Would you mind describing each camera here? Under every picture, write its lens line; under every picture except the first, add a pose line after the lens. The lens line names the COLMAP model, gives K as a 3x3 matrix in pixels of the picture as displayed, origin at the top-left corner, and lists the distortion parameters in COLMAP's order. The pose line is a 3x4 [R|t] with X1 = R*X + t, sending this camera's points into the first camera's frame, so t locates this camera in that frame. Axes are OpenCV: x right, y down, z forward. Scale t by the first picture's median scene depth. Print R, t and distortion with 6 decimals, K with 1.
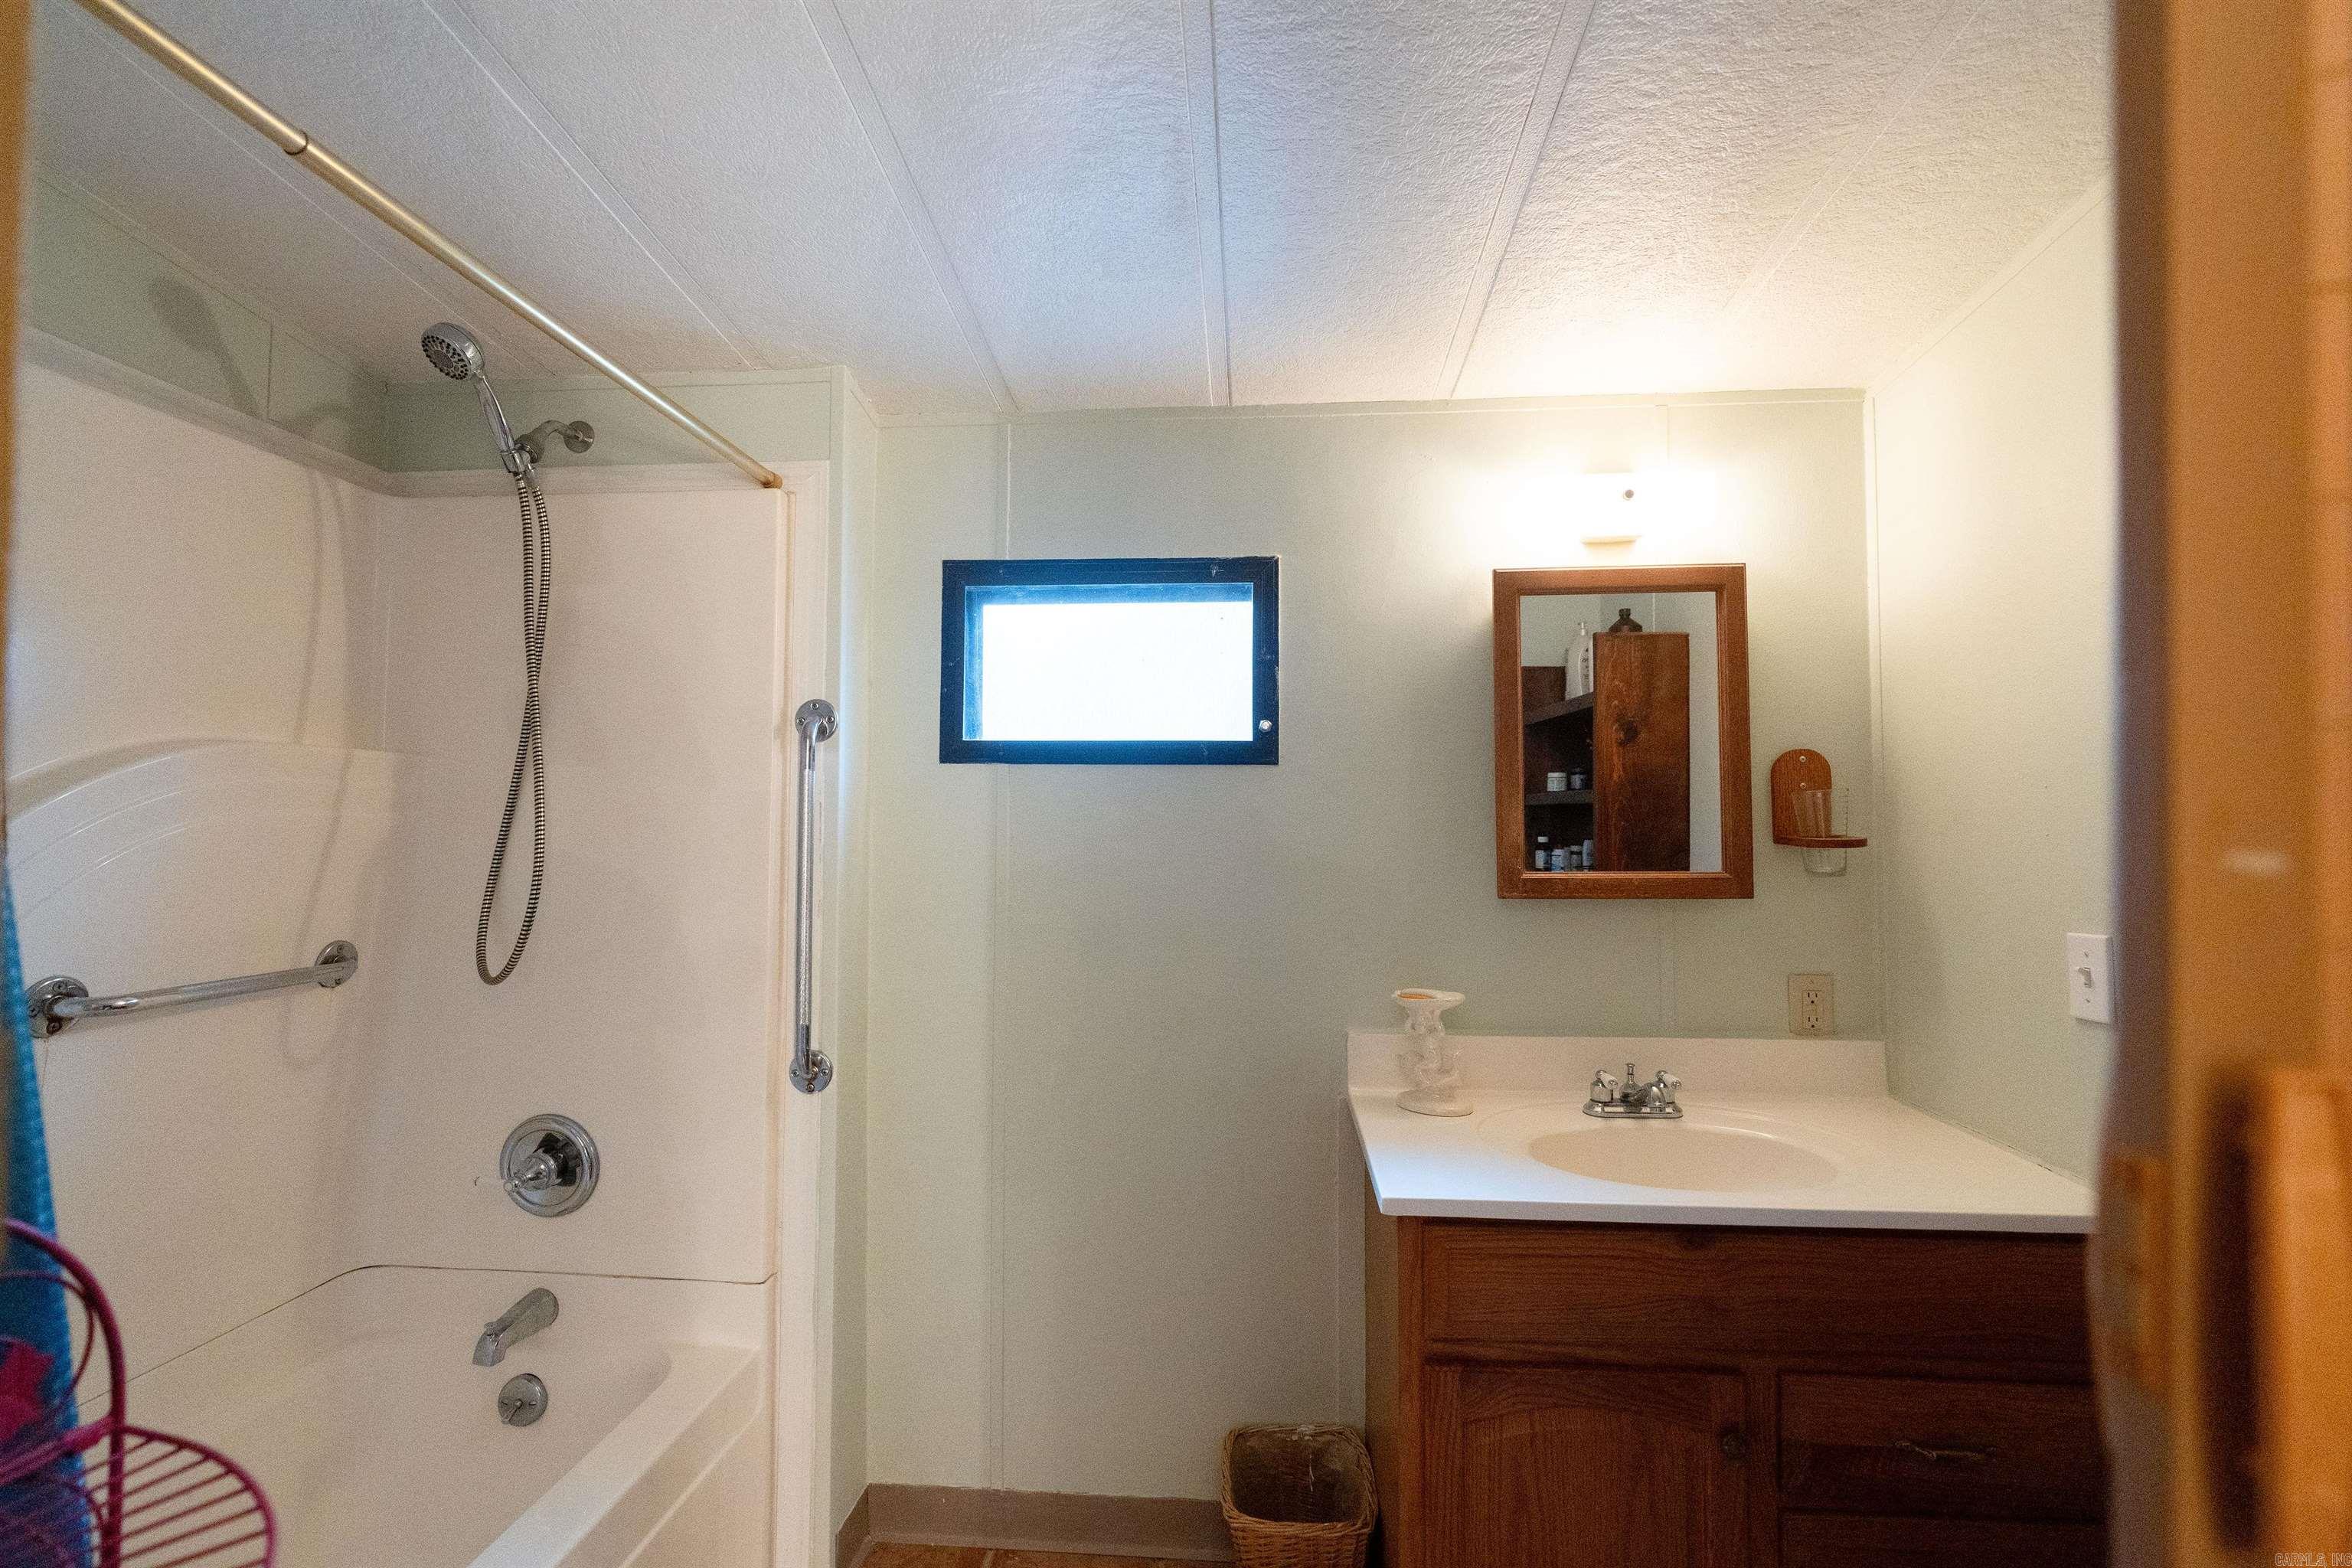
lens RADIAL K [[1098.4, 0, 1167.8], [0, 1098.4, 779.9], [0, 0, 1]] dist [-0.014099, 0.012556]
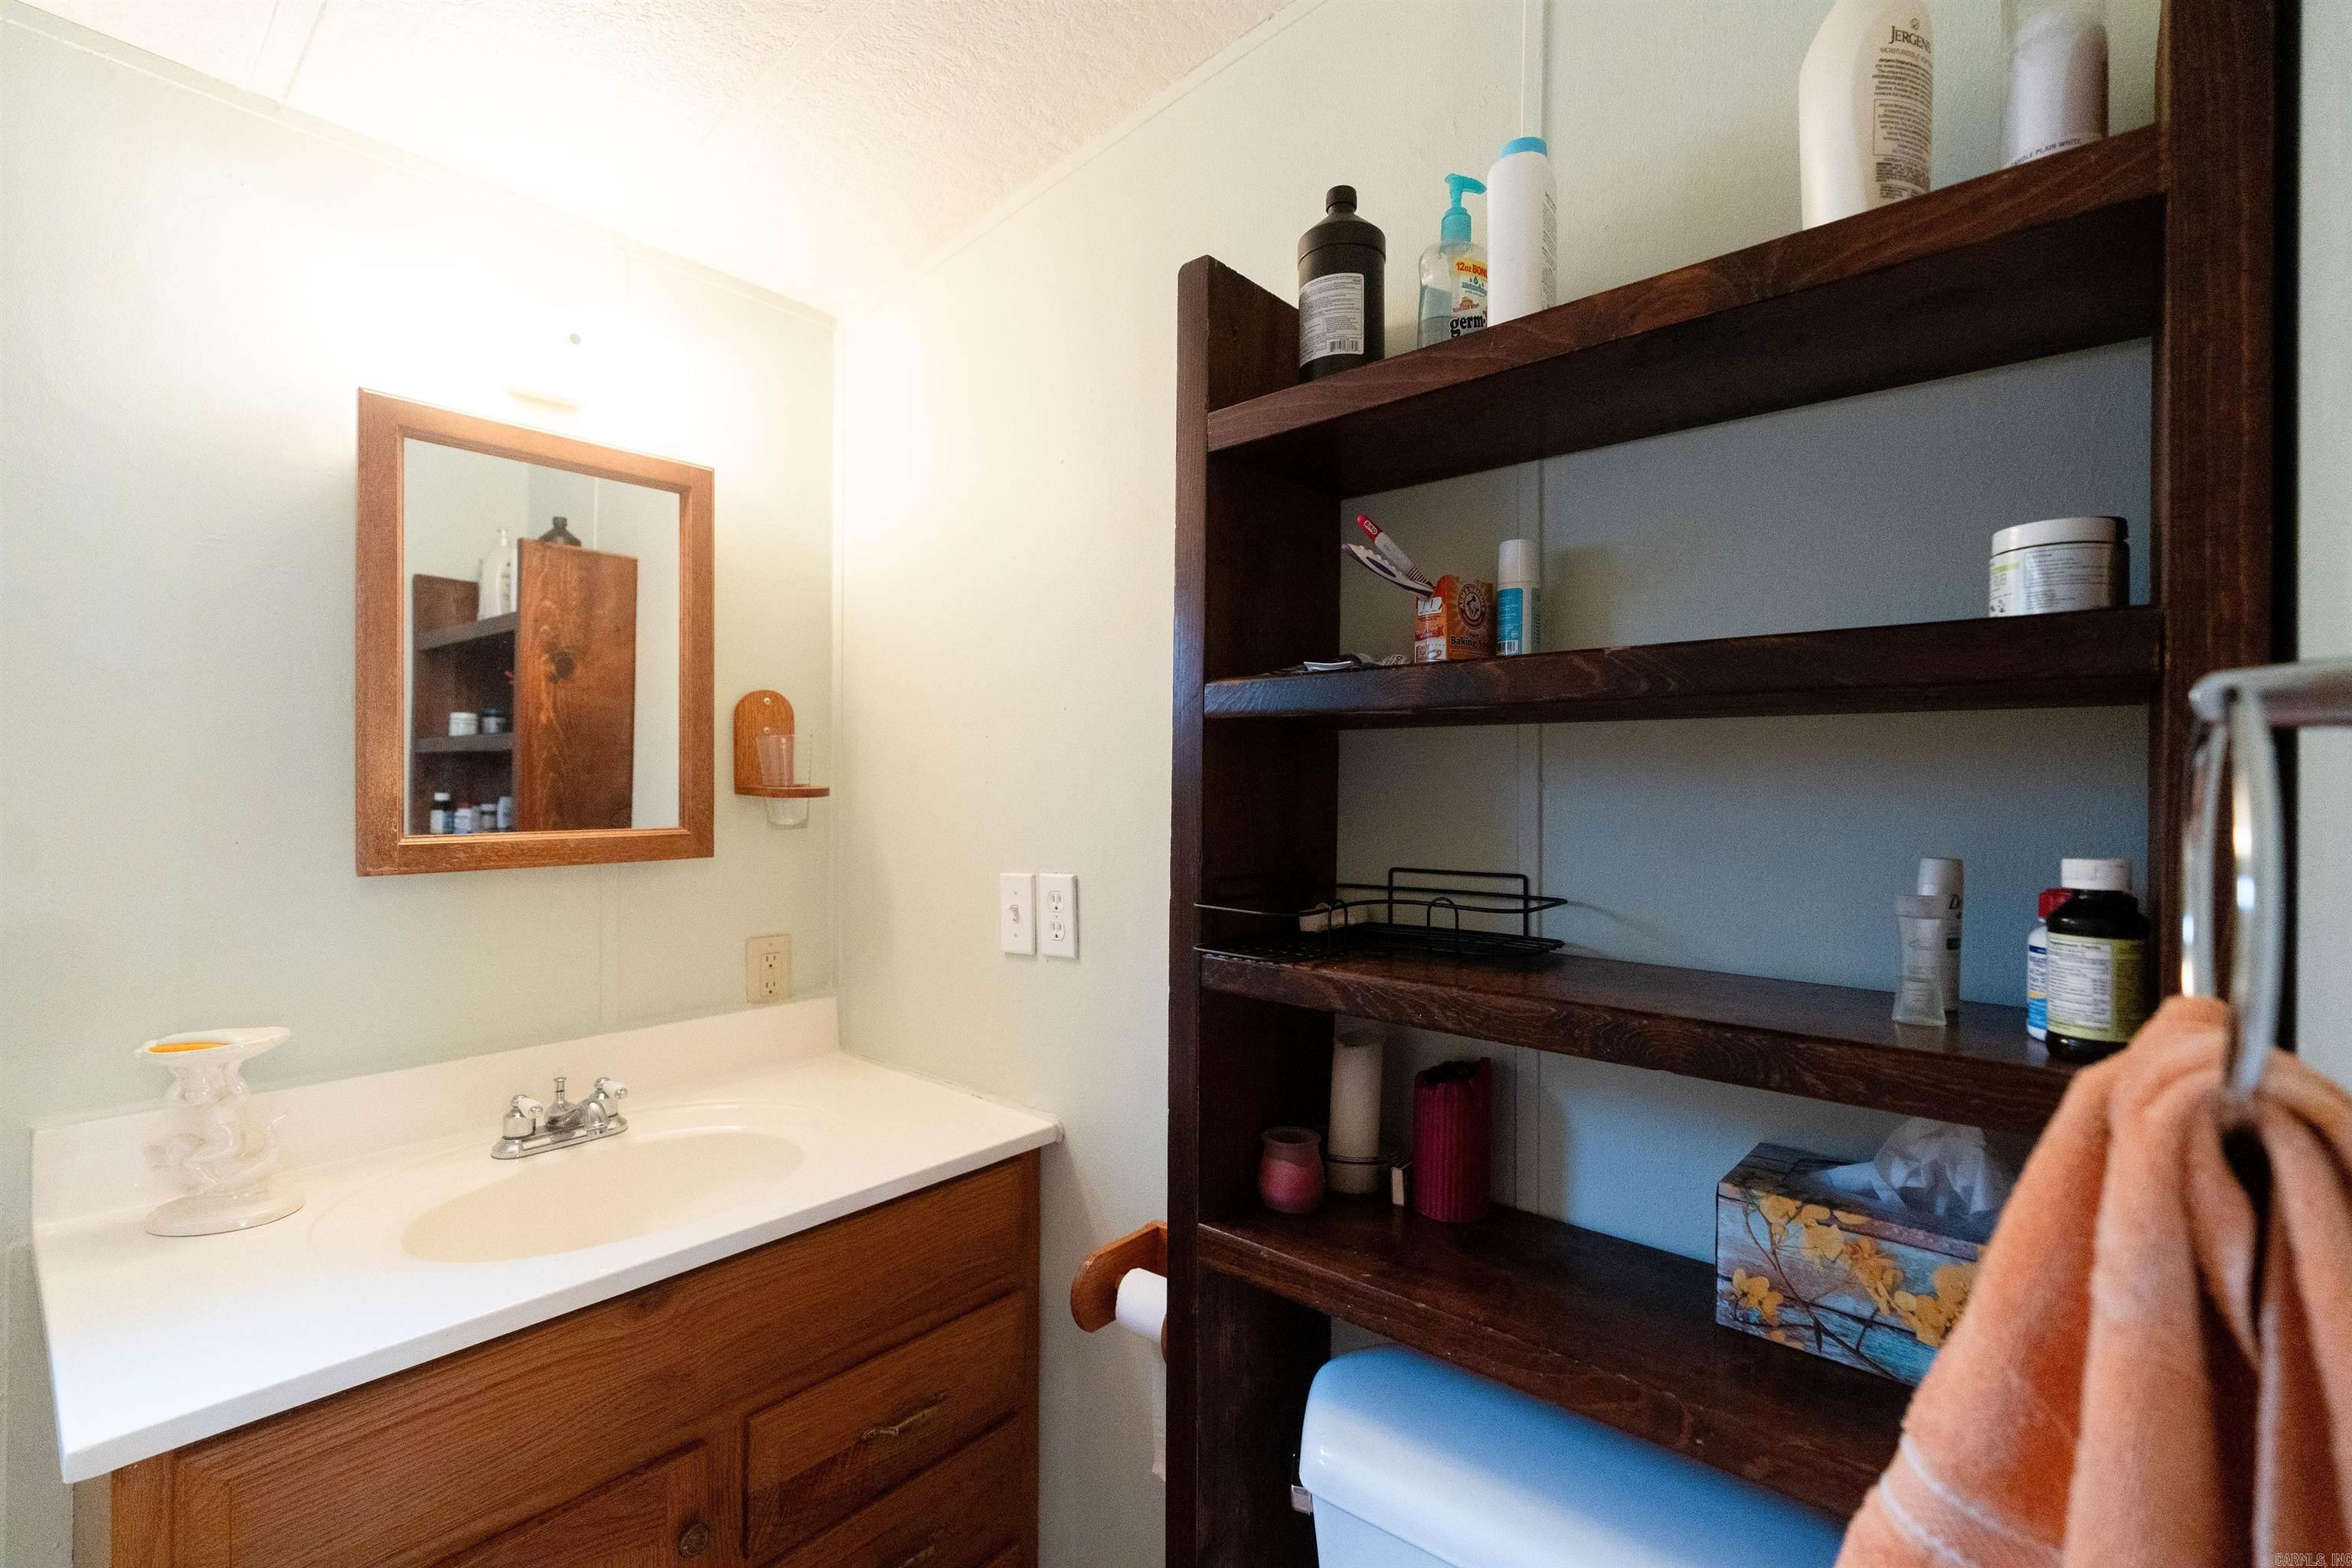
lens RADIAL K [[1051.2, 0, 1174.6], [0, 1051.2, 780.6], [0, 0, 1]] dist [-0.011321, 0.004909]
pose [[0.594692, 0.003786, 0.803945, 0.080307], [-0.030973, 0.999354, 0.018205, 0.020718], [-0.803357, -0.035727, 0.594425, 0.207378]]
